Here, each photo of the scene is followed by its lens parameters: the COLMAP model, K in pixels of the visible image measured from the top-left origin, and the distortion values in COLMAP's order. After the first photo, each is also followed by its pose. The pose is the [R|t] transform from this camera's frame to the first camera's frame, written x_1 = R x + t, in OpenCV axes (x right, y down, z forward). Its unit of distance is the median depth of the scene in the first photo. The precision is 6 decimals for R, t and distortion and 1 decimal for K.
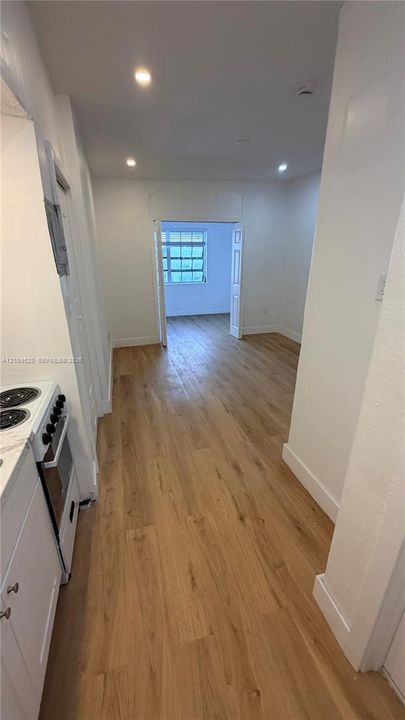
lens RADIAL K [[292.4, 0, 200.2], [0, 292.4, 361.8], [0, 0, 1]] dist [0.002119, -0.000449]
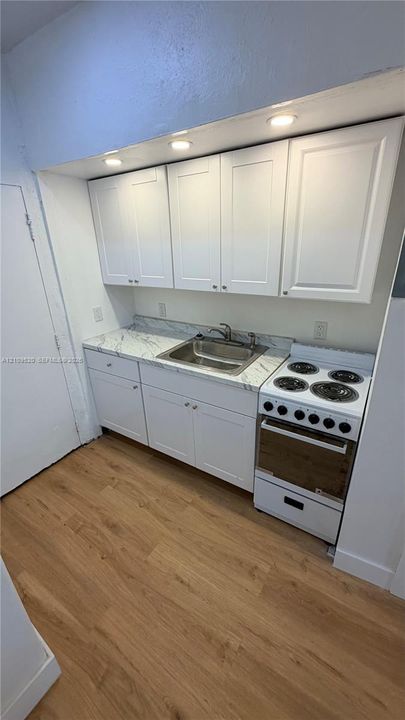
lens RADIAL K [[279.9, 0, 198.7], [0, 279.9, 357.6], [0, 0, 1]] dist [-0.002712, -0.000138]
pose [[-0.750155, 0.279799, -0.599150, 0.292973], [-0.193325, 0.773685, 0.603355, -0.464954], [0.632371, 0.568440, -0.526291, 1.083727]]
